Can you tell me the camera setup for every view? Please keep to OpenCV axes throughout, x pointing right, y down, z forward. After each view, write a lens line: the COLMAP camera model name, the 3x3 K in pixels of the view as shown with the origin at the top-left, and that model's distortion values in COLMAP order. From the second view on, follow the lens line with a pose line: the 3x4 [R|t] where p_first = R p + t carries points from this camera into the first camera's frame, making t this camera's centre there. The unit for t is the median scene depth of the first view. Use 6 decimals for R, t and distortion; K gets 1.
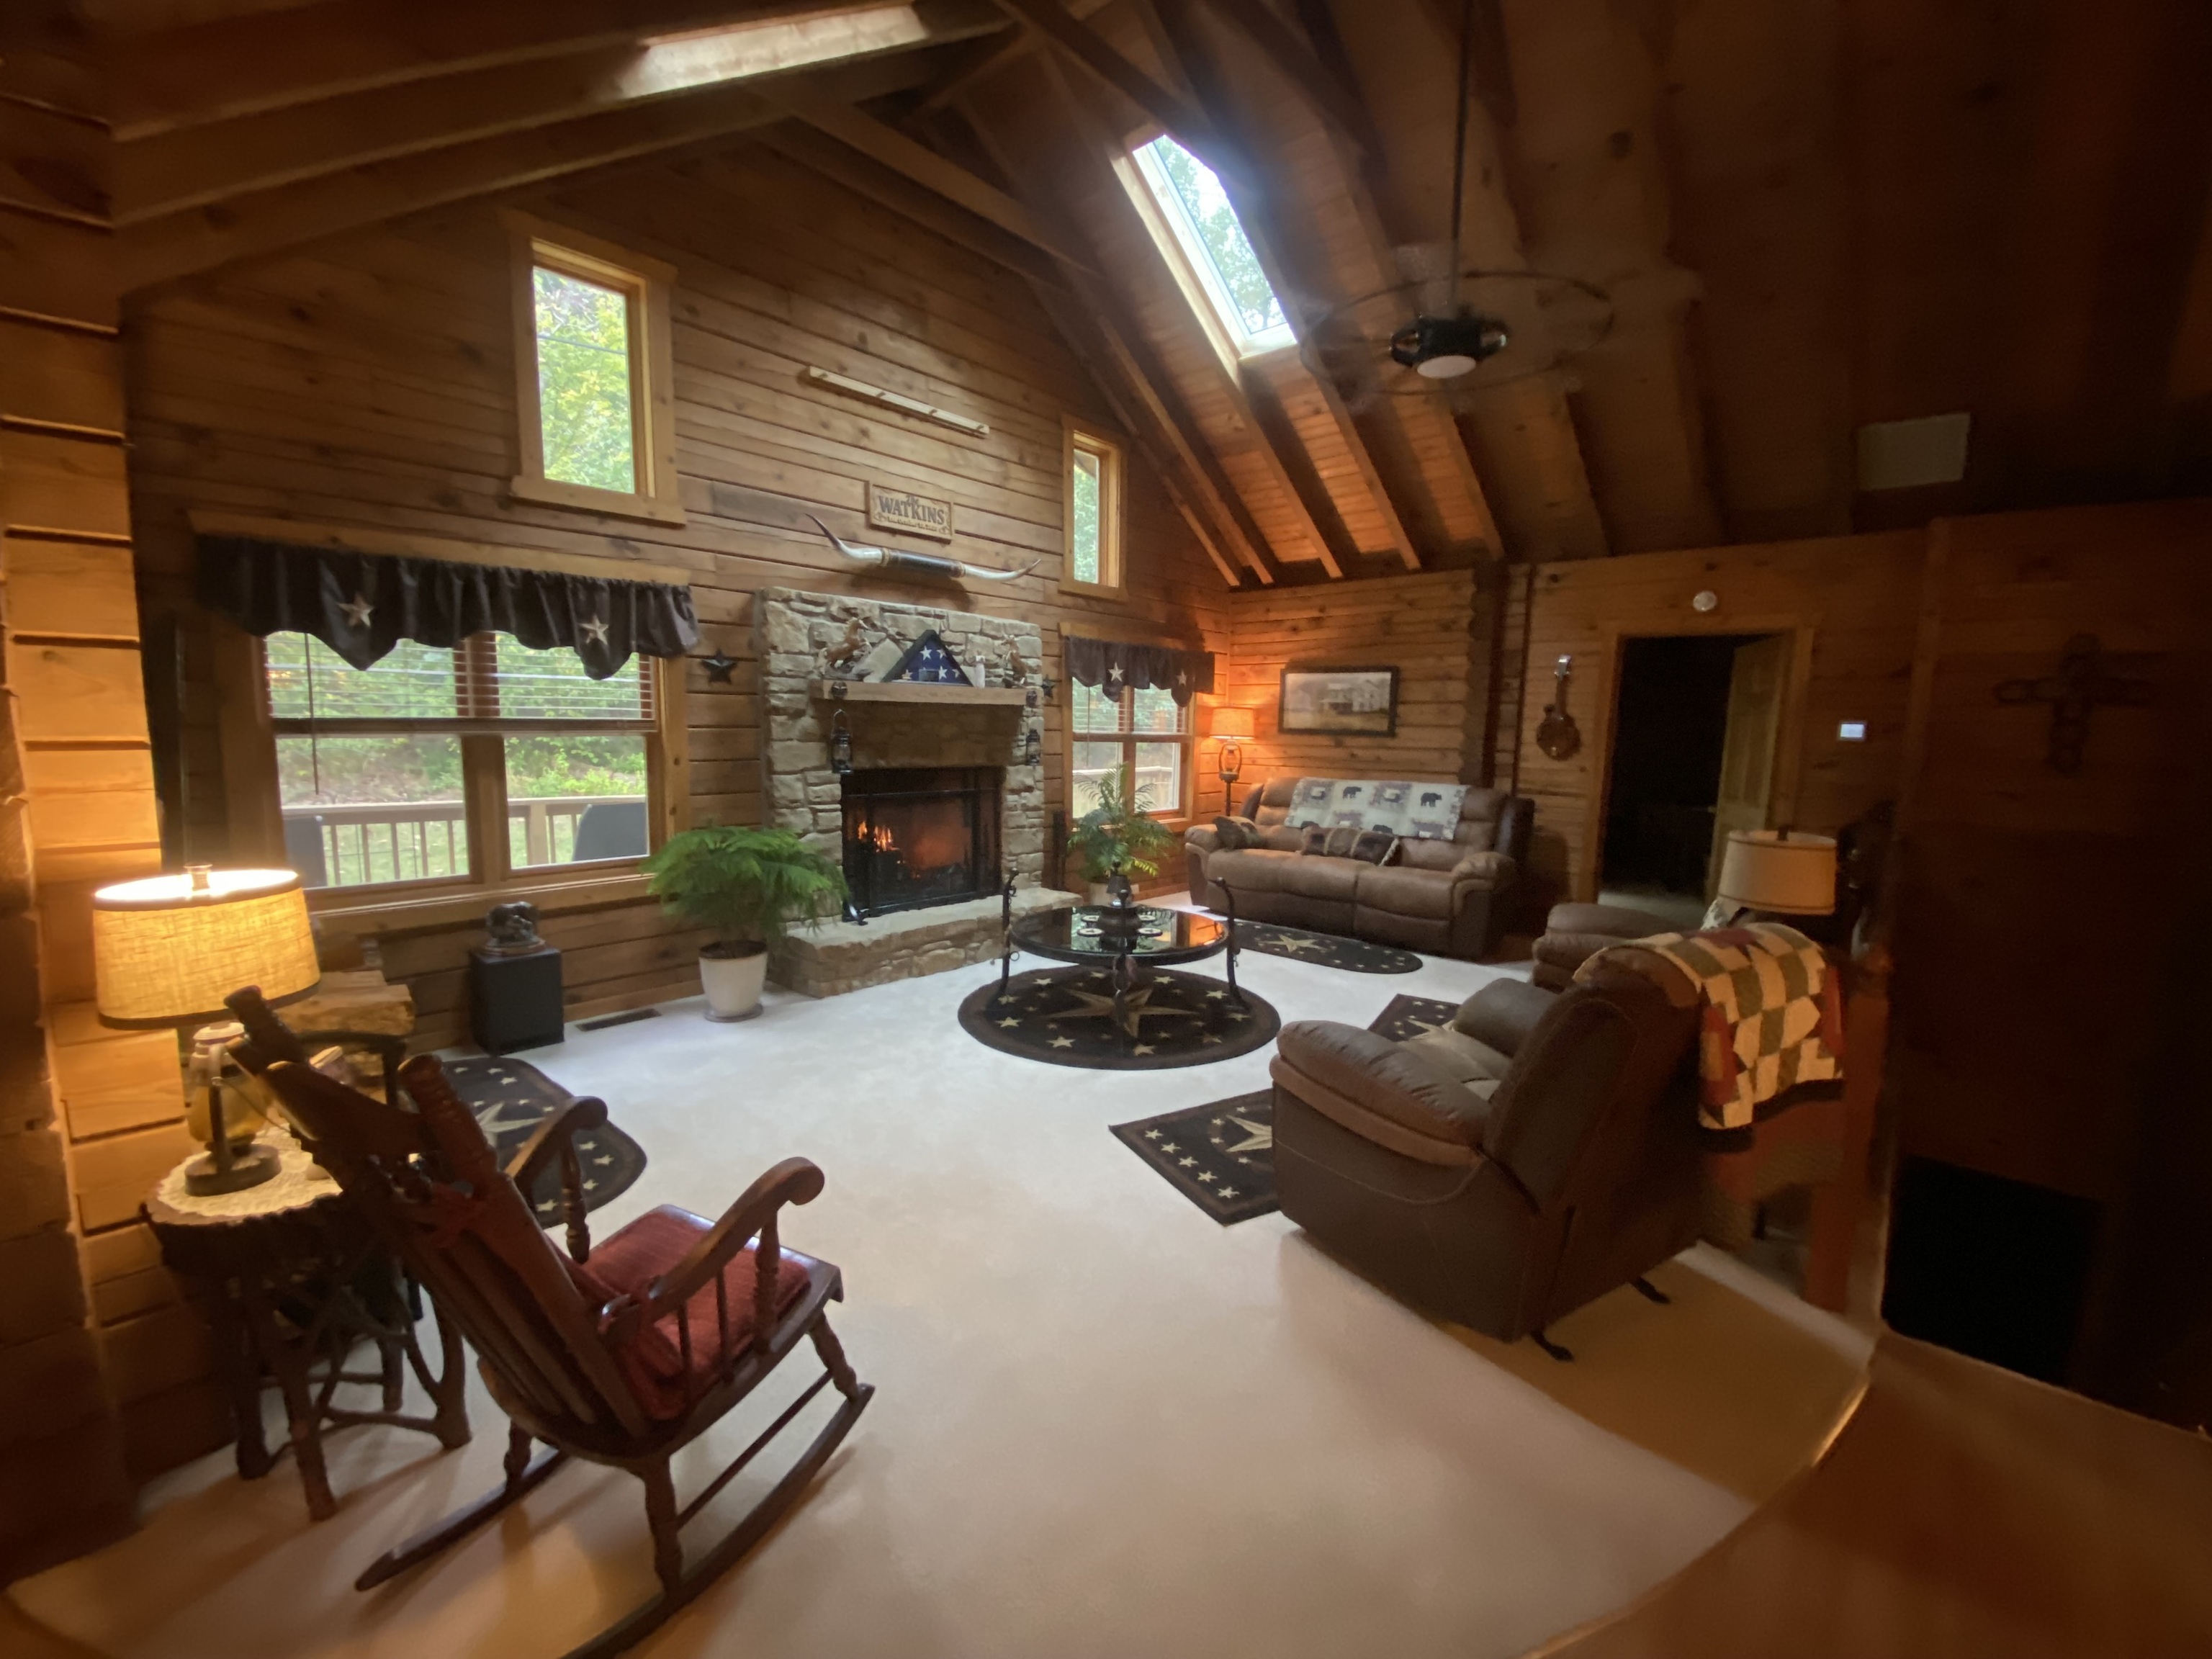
lens RADIAL K [[904.5, 0, 1098.0], [0, 904.5, 838.6], [0, 0, 1]] dist [0.035124, -0.027791]
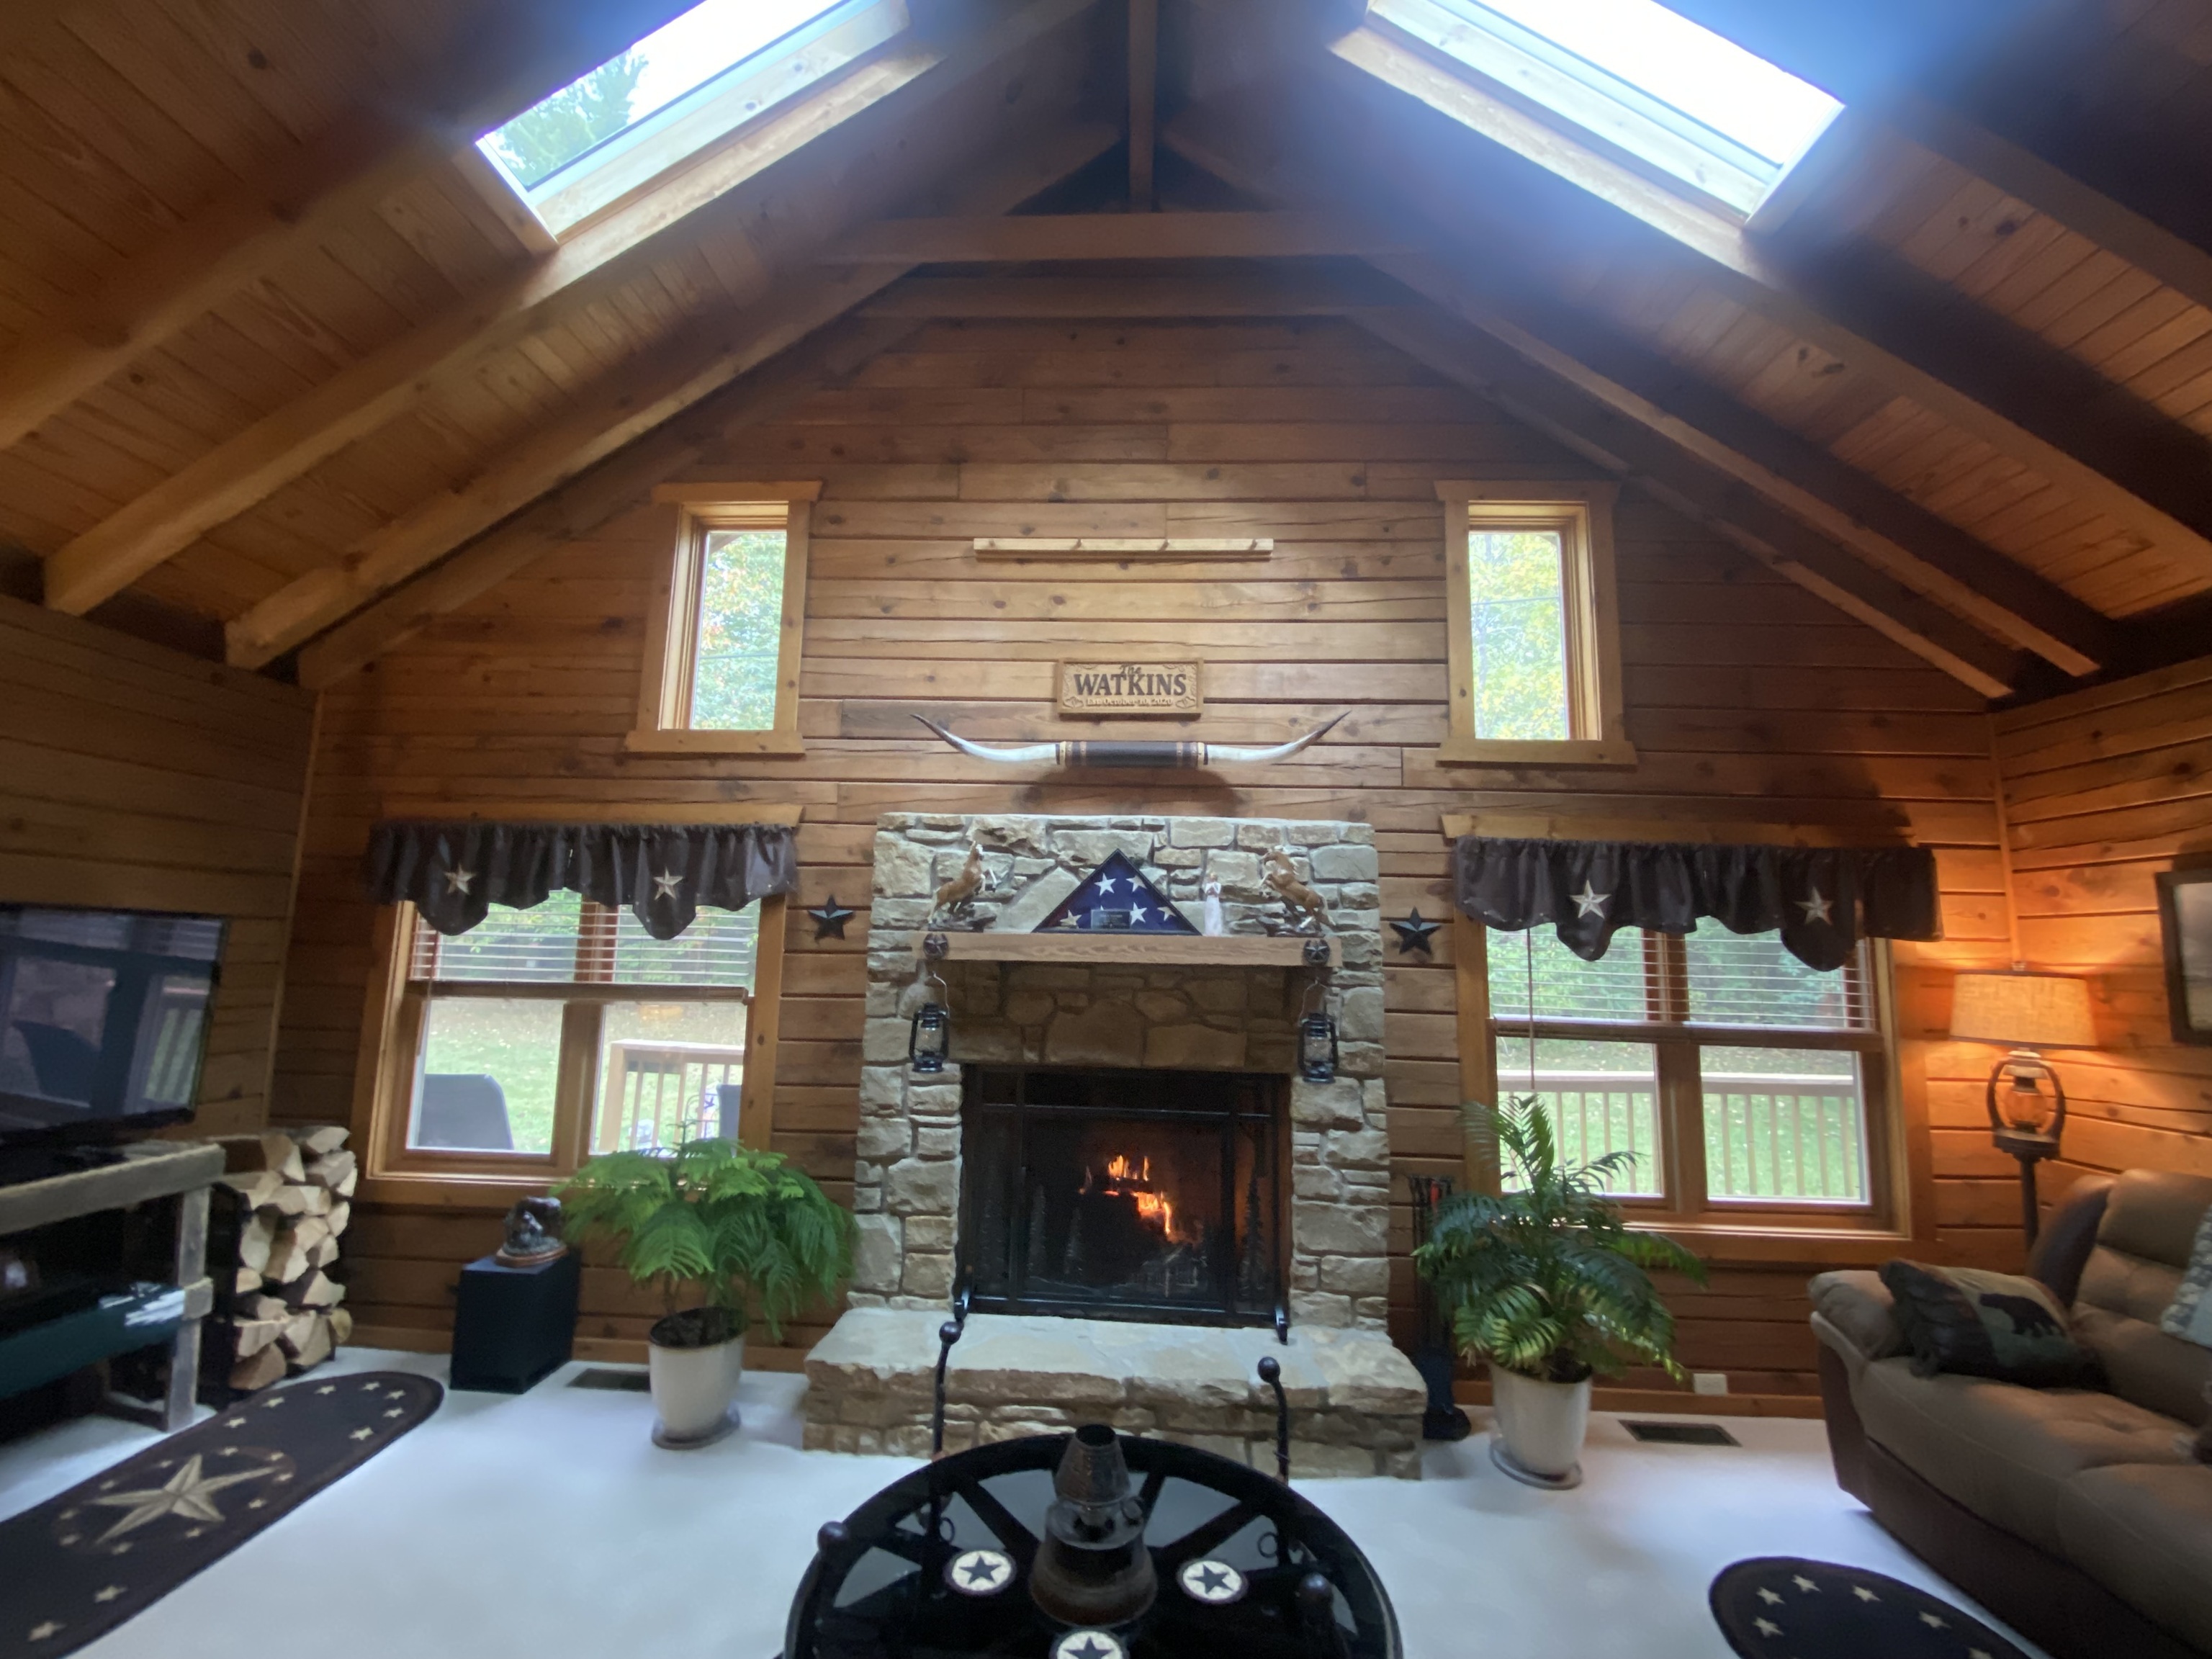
lens RADIAL K [[896.4, 0, 1102.0], [0, 896.4, 827.4], [0, 0, 1]] dist [0.033379, -0.026832]
pose [[0.638495, -0.104465, -0.762503, 0.289634], [-0.109693, 0.968278, -0.224510, -0.101275], [0.761769, 0.226990, 0.606781, 0.599726]]
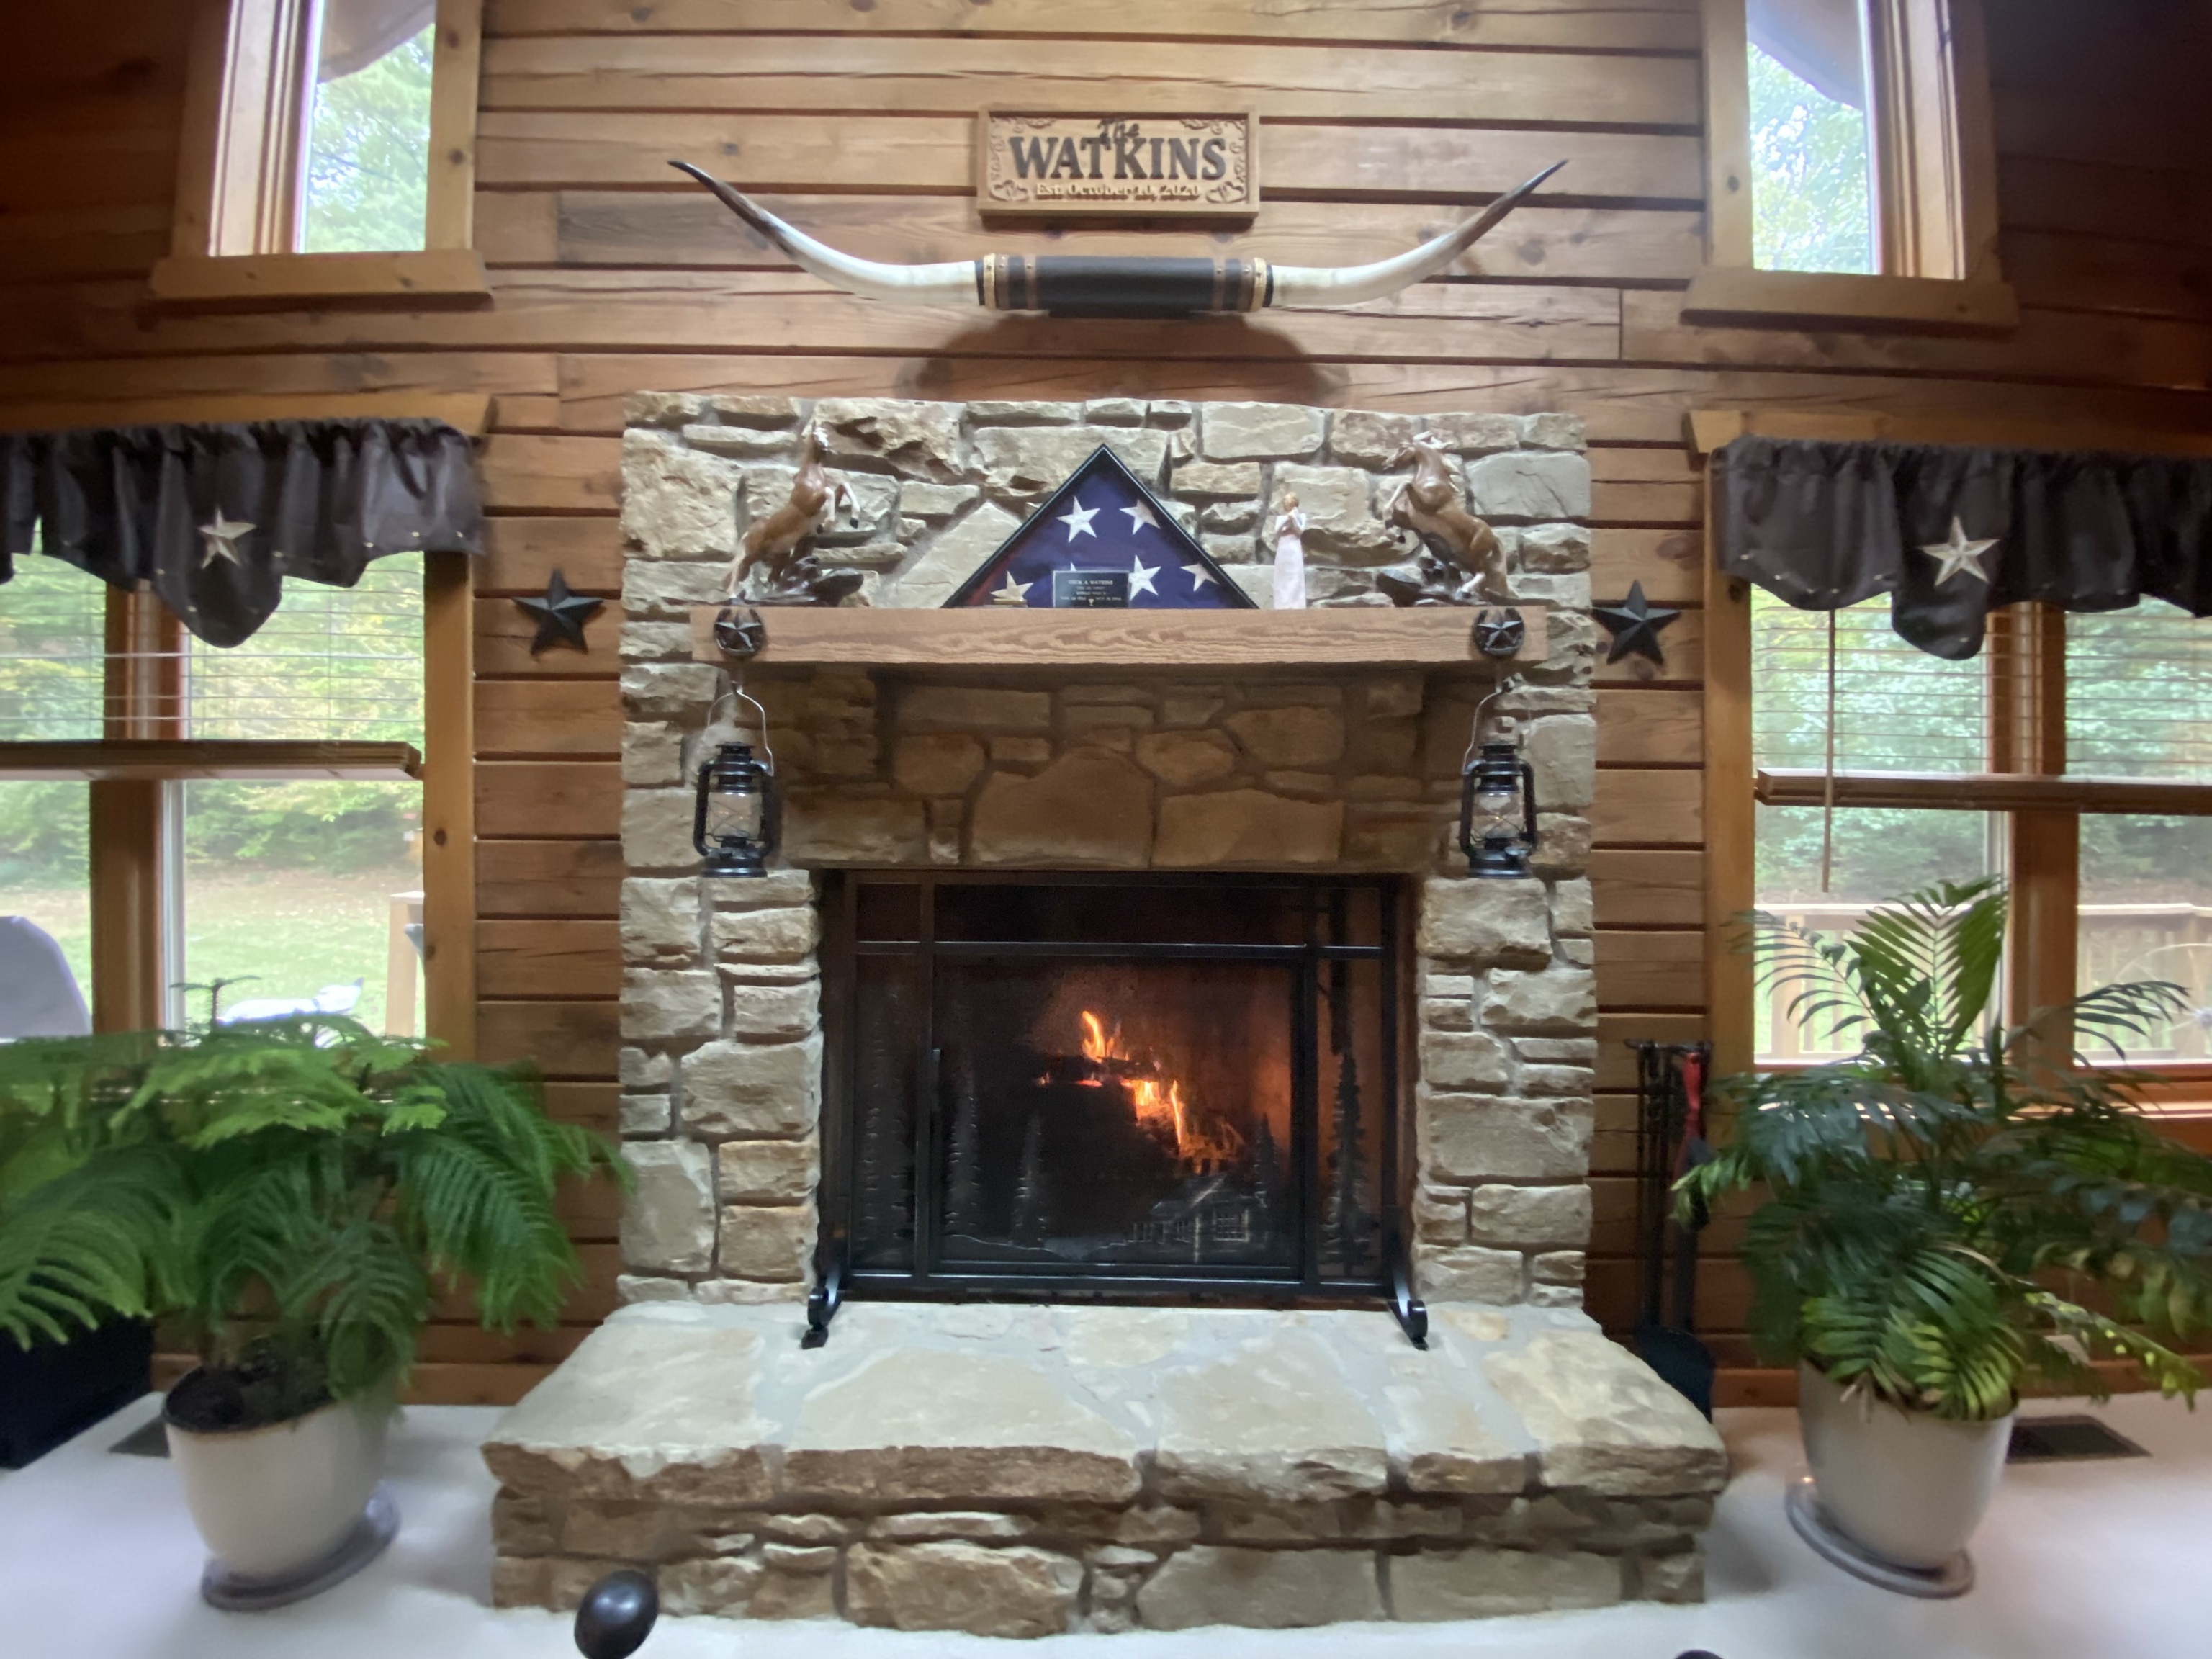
lens RADIAL K [[896.4, 0, 1102.0], [0, 896.4, 827.4], [0, 0, 1]] dist [0.033379, -0.026832]
pose [[0.685179, -0.010184, -0.728304, 0.049535], [-0.089592, 0.991131, -0.098147, -0.063541], [0.722844, 0.132498, 0.678189, 0.791859]]
